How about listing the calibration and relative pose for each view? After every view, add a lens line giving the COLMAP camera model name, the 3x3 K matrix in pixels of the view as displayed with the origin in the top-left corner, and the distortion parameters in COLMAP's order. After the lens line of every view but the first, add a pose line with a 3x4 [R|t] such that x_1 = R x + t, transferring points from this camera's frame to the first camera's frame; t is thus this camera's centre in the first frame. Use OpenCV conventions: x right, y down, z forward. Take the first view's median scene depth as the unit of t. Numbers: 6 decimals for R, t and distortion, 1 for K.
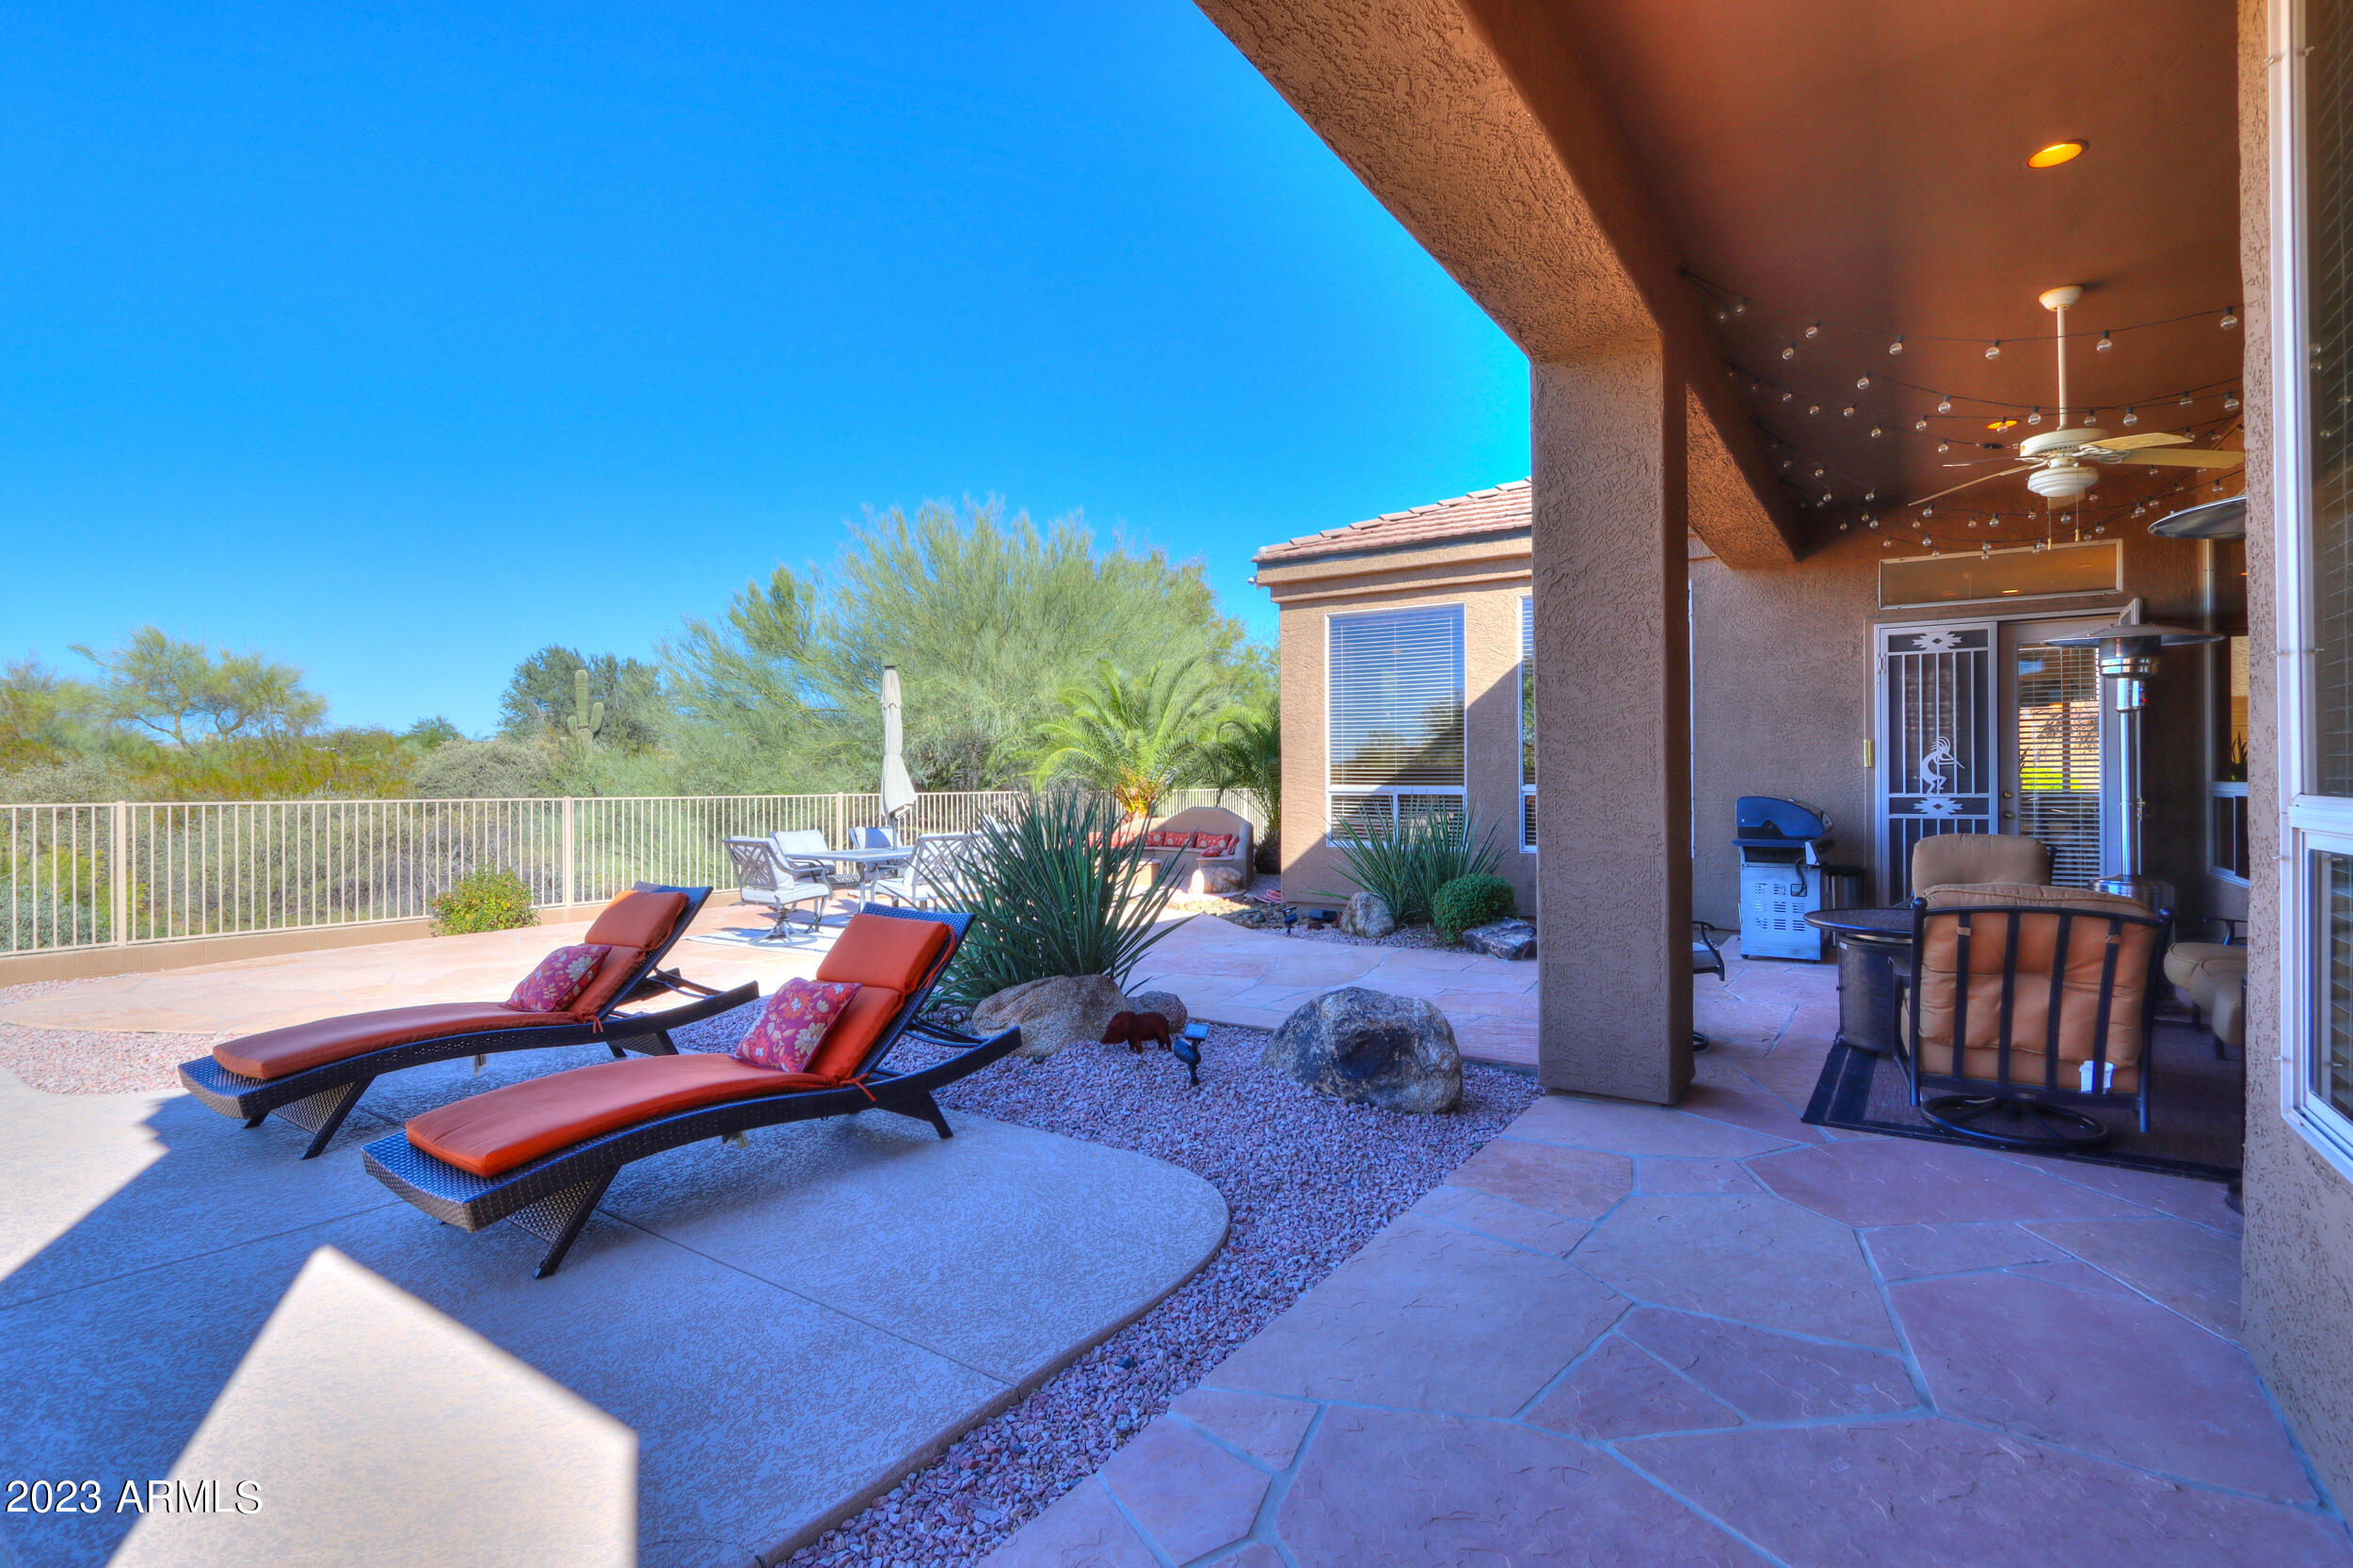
lens RADIAL K [[1103.6, 0, 1172.8], [0, 1103.6, 790.4], [0, 0, 1]] dist [-0.009934, 0.000087]
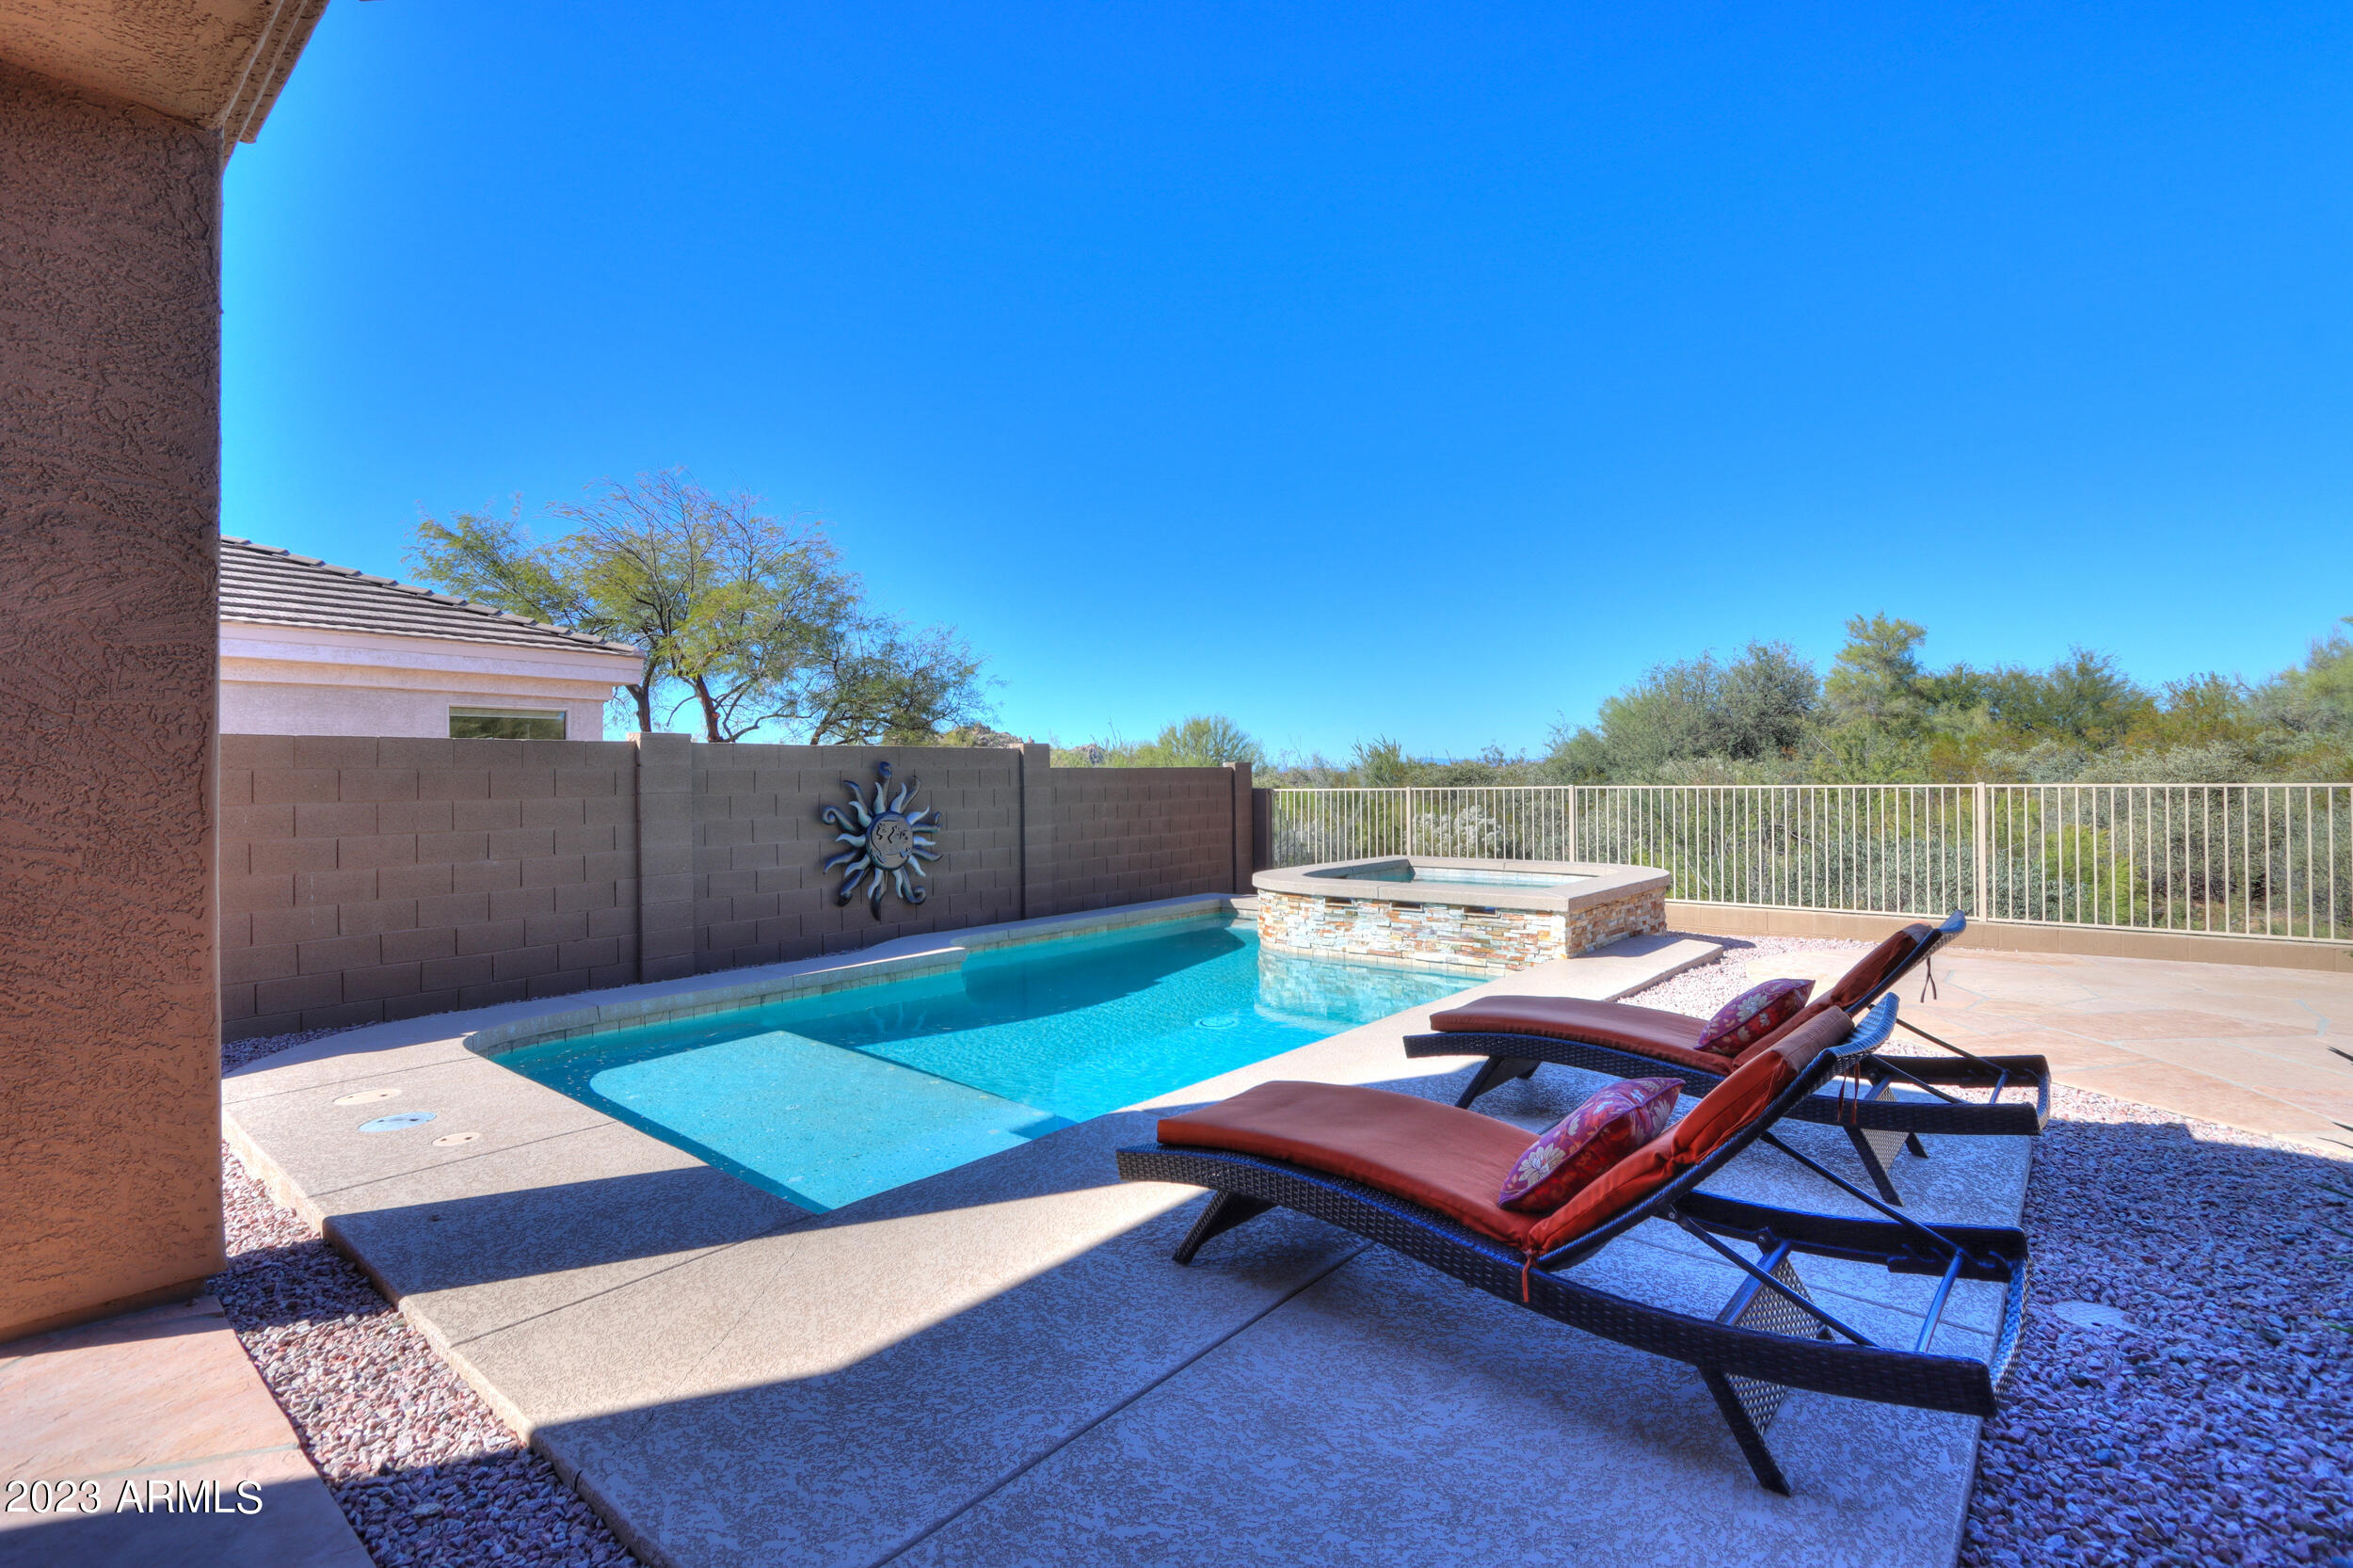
lens RADIAL K [[1080.0, 0, 1174.5], [0, 1080.0, 783.6], [0, 0, 1]] dist [-0.010461, -0.000196]
pose [[-0.109207, 0.009161, -0.993977, 0.102002], [0.004955, 0.999950, 0.008672, -0.001351], [0.994007, -0.003978, -0.109247, 0.273731]]
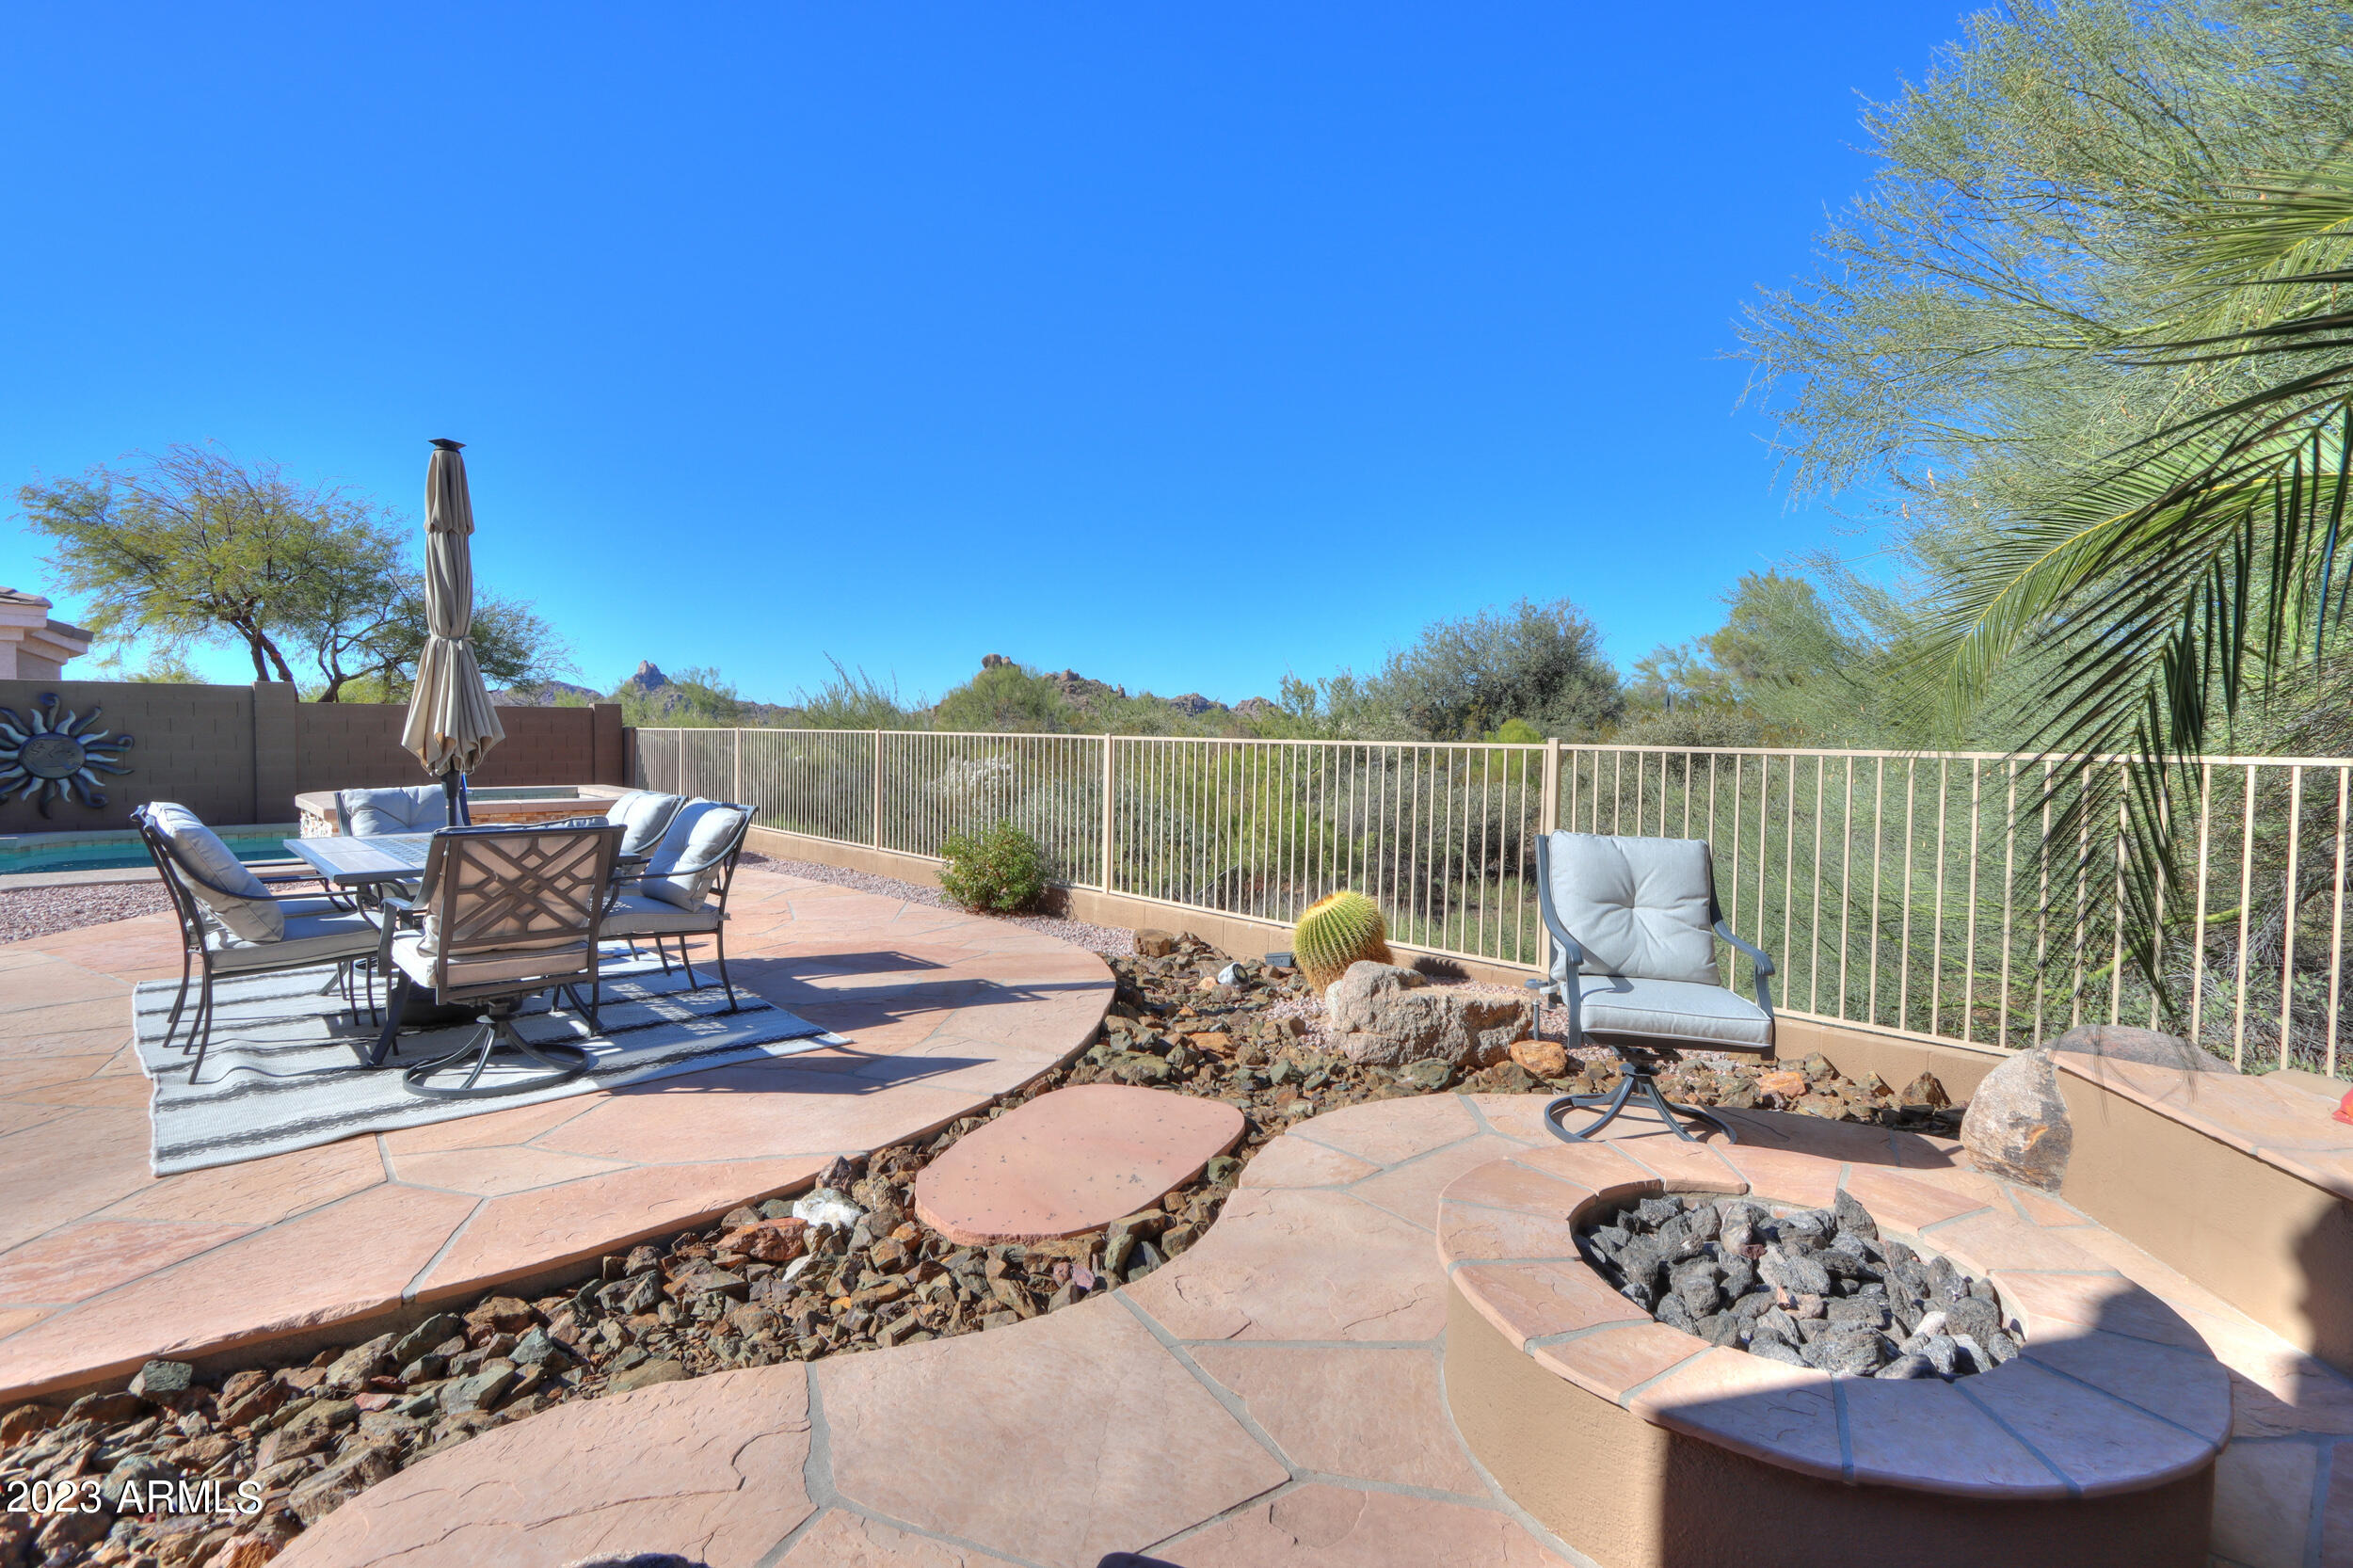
lens RADIAL K [[1103.6, 0, 1172.8], [0, 1103.6, 790.4], [0, 0, 1]] dist [-0.009934, 0.000087]
pose [[-0.206332, 0.055155, -0.976926, 0.115882], [-0.018892, 0.997999, 0.060335, -0.002221], [0.978300, 0.030905, -0.204878, 1.166463]]
